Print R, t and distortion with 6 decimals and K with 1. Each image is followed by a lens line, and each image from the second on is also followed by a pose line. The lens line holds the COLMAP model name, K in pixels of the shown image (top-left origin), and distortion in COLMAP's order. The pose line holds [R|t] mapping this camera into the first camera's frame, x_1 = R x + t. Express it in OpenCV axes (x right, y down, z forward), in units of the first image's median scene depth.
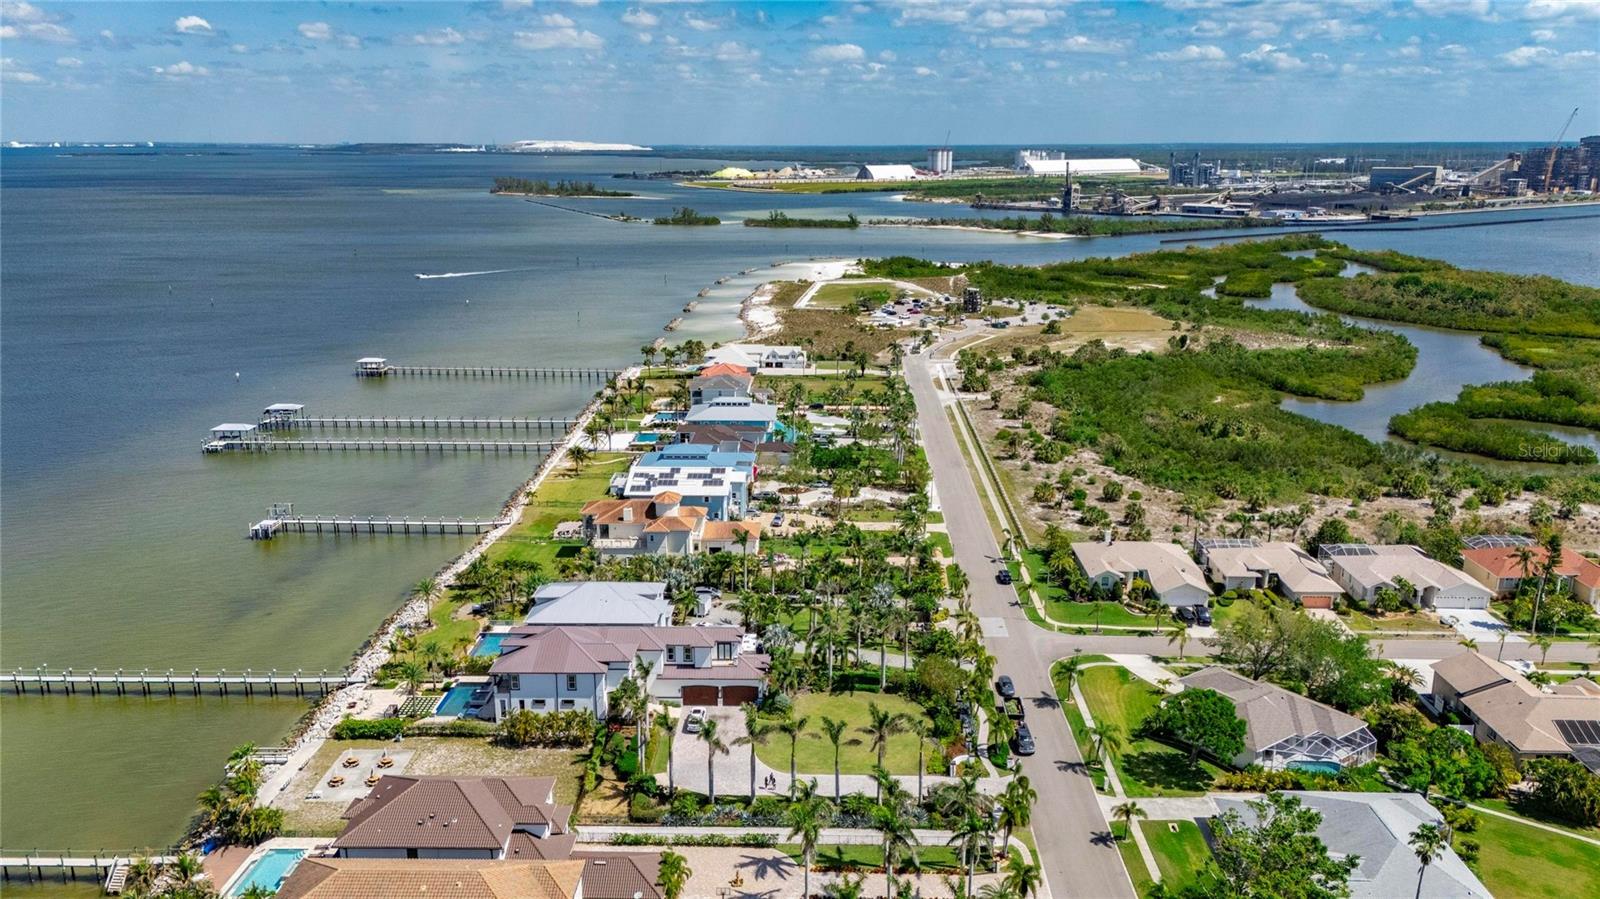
lens RADIAL K [[1172.0, 0, 809.5], [0, 1172.0, 451.4], [0, 0, 1]] dist [0.086616, -0.088163]
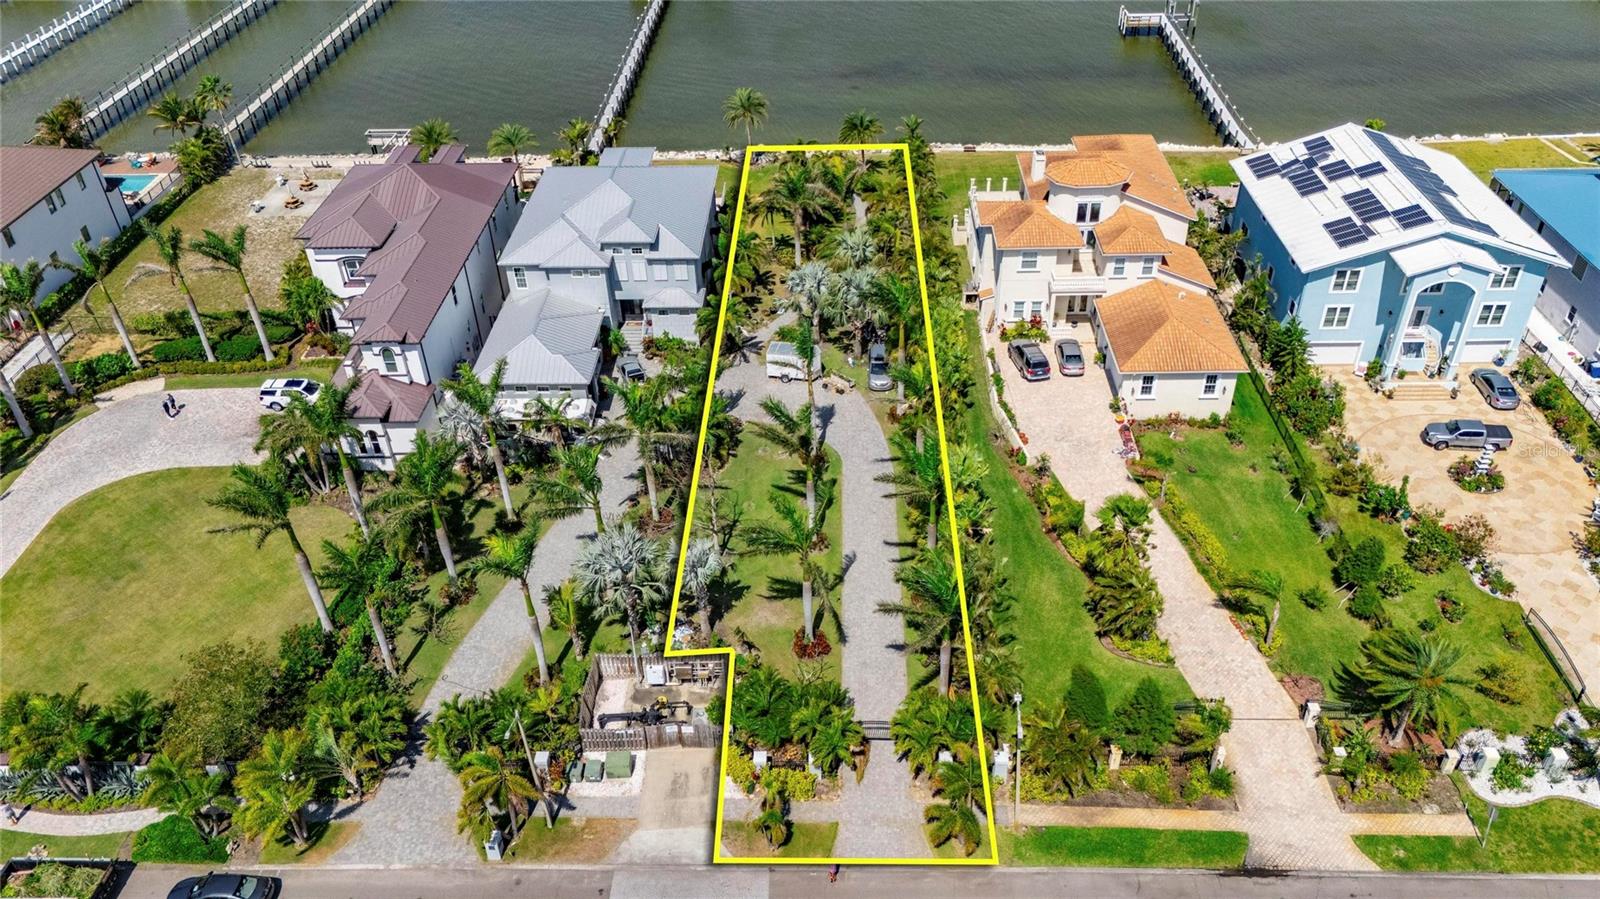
lens RADIAL K [[1187.3, 0, 808.9], [0, 1187.3, 451.9], [0, 0, 1]] dist [0.063600, -0.045636]
pose [[0.003555, 0.586376, -0.810031, 0.240141], [-0.229552, 0.788884, 0.570060, -0.086596], [0.973290, 0.183918, 0.137409, 0.705637]]
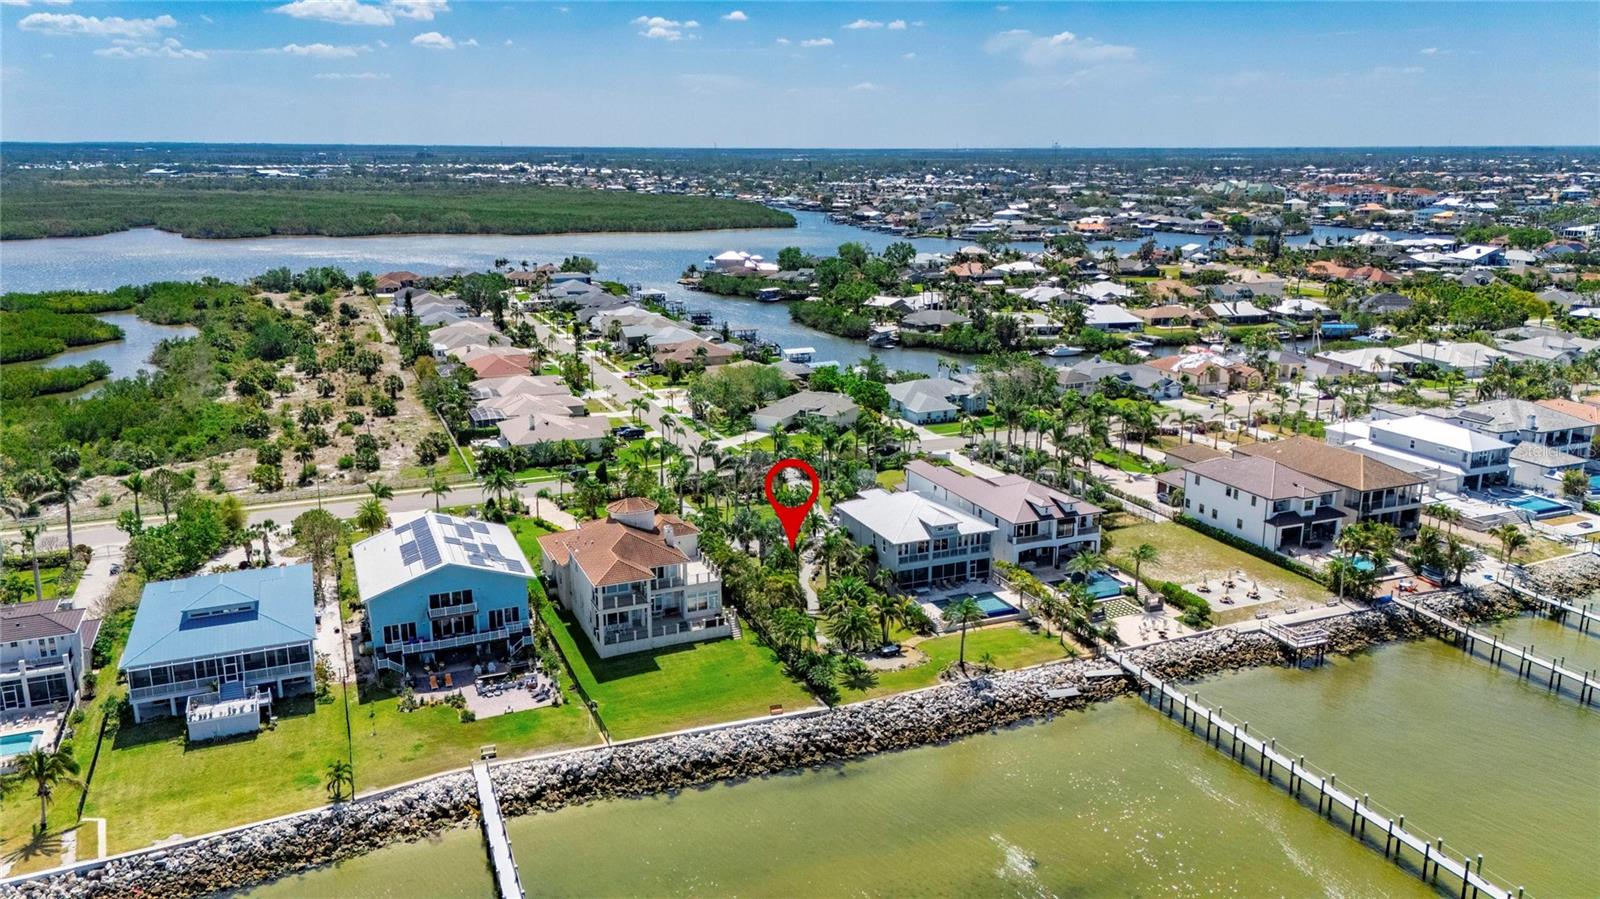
lens RADIAL K [[1174.6, 0, 808.3], [0, 1174.6, 452.1], [0, 0, 1]] dist [0.072408, -0.065490]
pose [[-0.422253, -0.226494, 0.877726, -0.638810], [0.227926, 0.910645, 0.344638, -0.171787], [-0.877355, 0.345581, -0.332899, 0.927606]]
